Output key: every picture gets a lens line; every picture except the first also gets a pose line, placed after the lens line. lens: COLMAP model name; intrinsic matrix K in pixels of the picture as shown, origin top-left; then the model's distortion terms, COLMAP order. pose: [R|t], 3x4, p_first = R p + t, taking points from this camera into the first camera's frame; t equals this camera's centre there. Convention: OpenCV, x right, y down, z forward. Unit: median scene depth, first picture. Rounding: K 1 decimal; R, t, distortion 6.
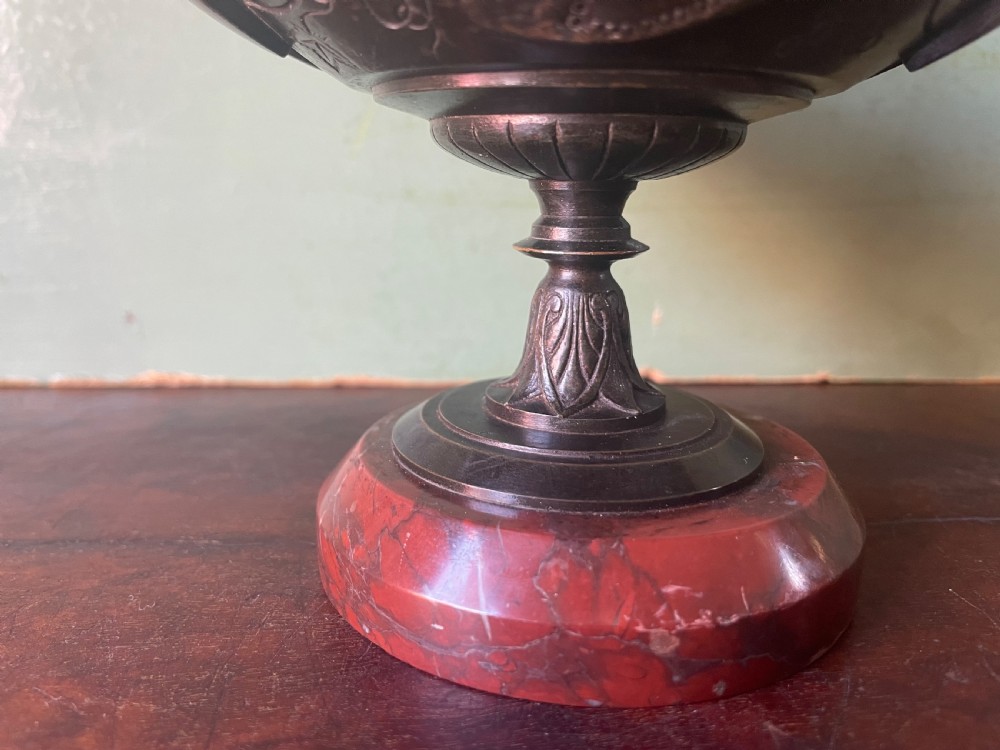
lens RADIAL K [[789.8, 0, 489.2], [0, 789.8, 371.8], [0, 0, 1]] dist [0.068983, -0.124059]
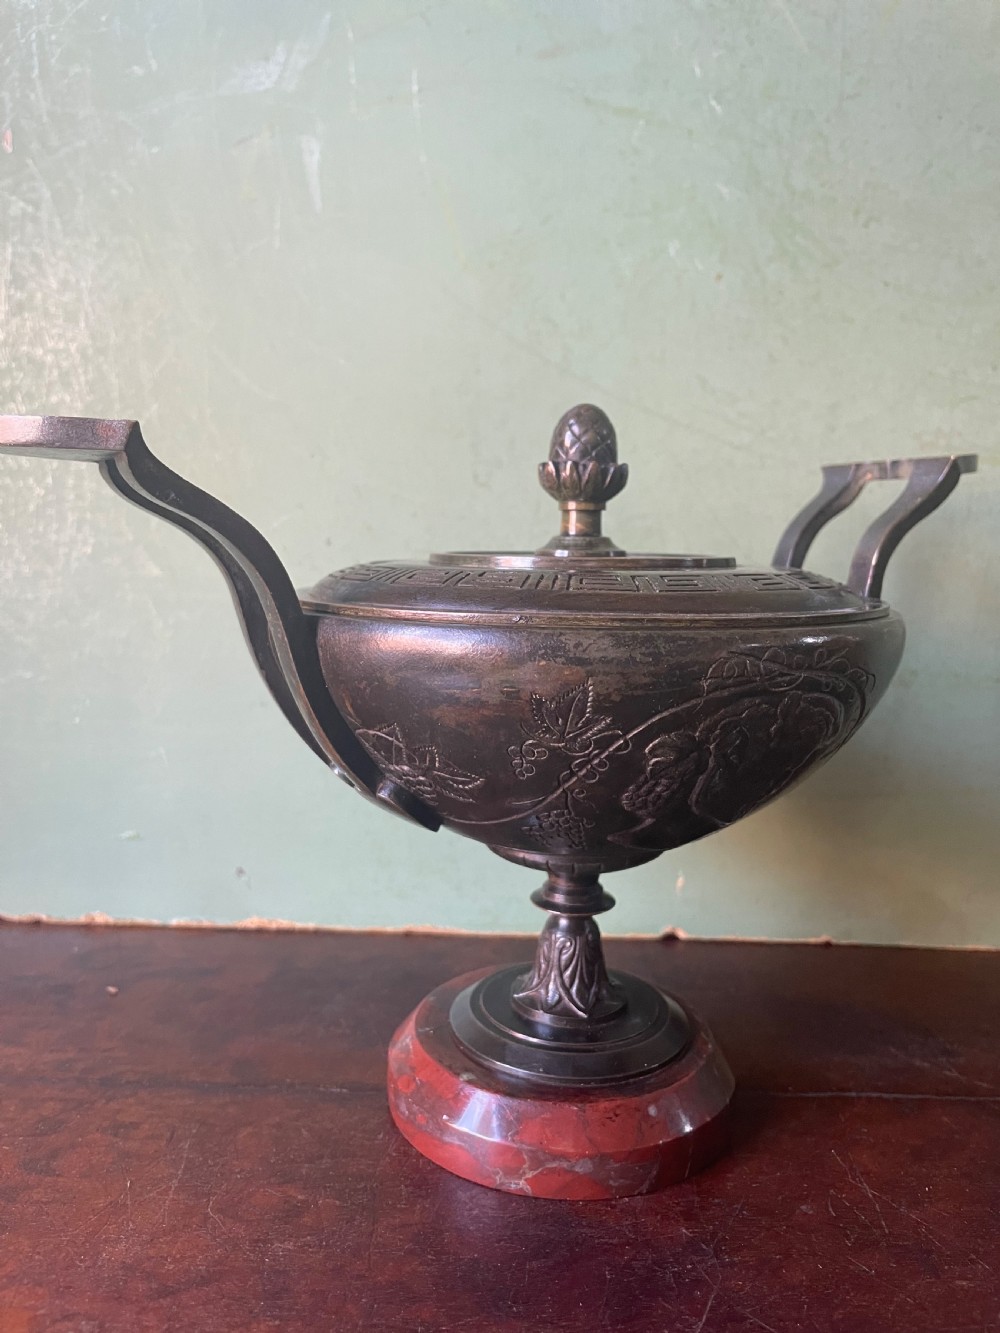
lens RADIAL K [[1052.8, 0, 501.1], [0, 1052.8, 660.7], [0, 0, 1]] dist [0.068983, -0.124059]
pose [[0.998682, 0.026646, -0.043870, 0.011368], [-0.031441, 0.993152, -0.112519, -0.407959], [0.040572, 0.113750, 0.992681, -1.150341]]
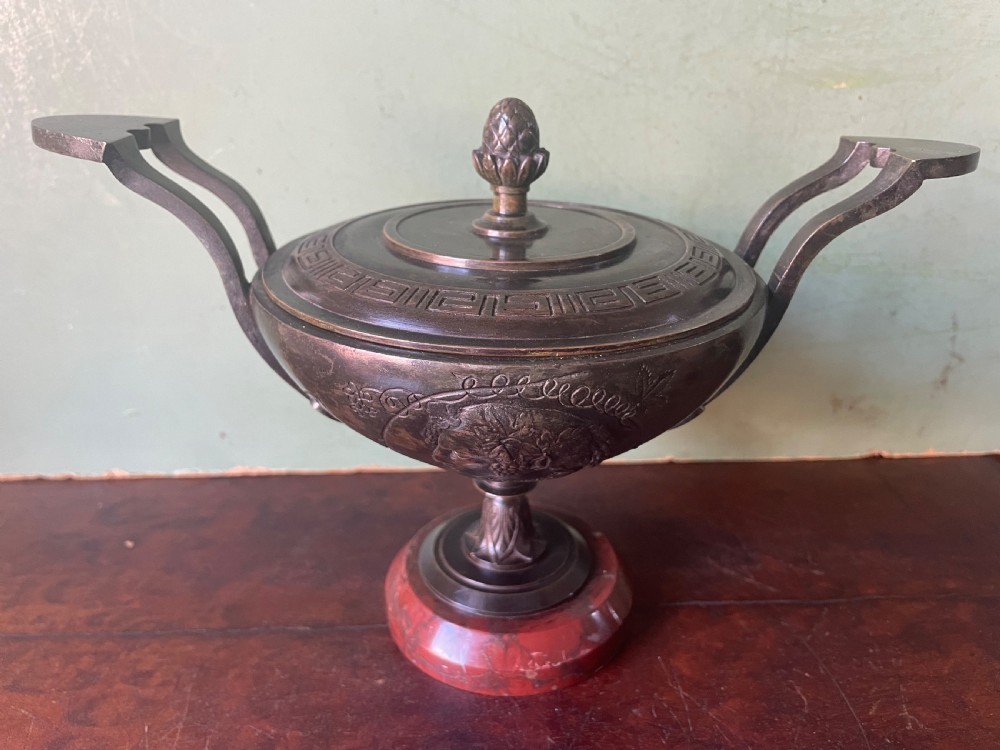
lens RADIAL K [[789.8, 0, 502.5], [0, 789.8, 370.0], [0, 0, 1]] dist [0.068983, -0.124059]
pose [[0.999855, -0.009029, 0.014432, 0.136635], [0.006323, 0.984082, 0.177600, -0.870278], [-0.015806, -0.177483, 0.983997, -0.961457]]
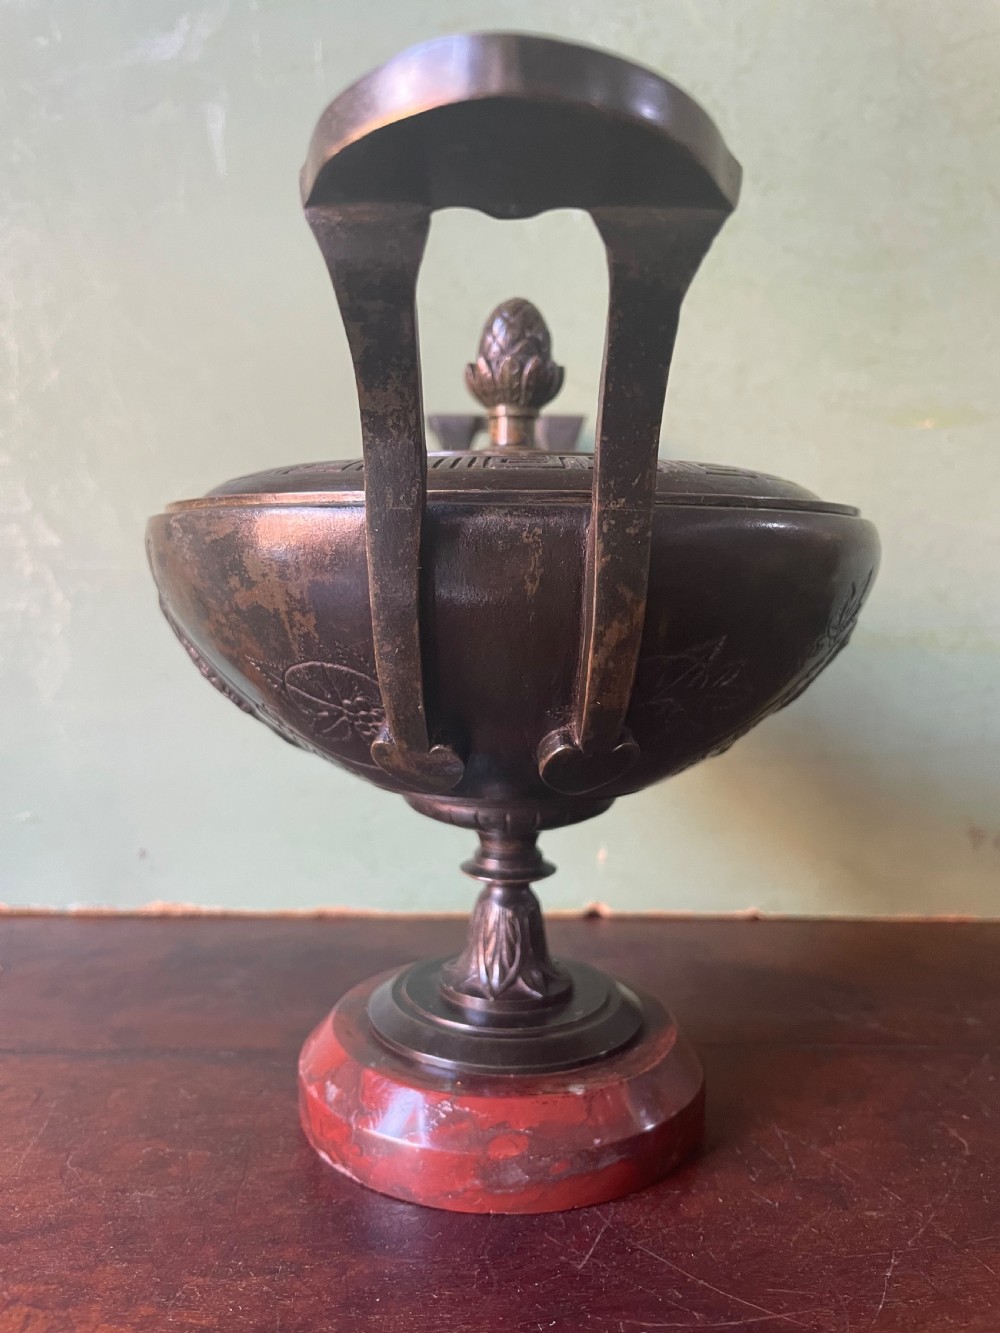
lens RADIAL K [[1052.8, 0, 501.7], [0, 1052.8, 656.0], [0, 0, 1]] dist [0.068983, -0.124059]
pose [[0.999876, 0.010496, -0.011759, 0.156477], [-0.012353, 0.985193, -0.171005, -0.176656], [0.009790, 0.171129, 0.985200, -1.046033]]
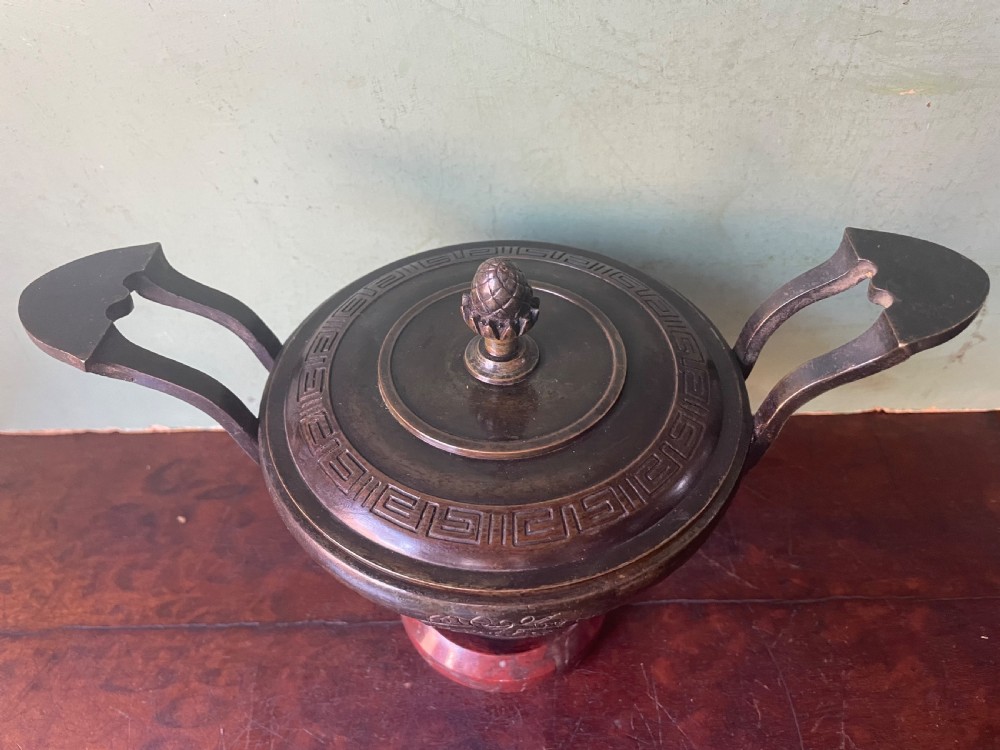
lens RADIAL K [[789.8, 0, 500.2], [0, 789.8, 363.5], [0, 0, 1]] dist [0.068983, -0.124059]
pose [[0.999703, 0.001529, -0.024339, 0.192365], [0.012341, 0.829093, 0.558974, -1.935602], [0.021034, -0.559109, 0.828828, -0.566206]]
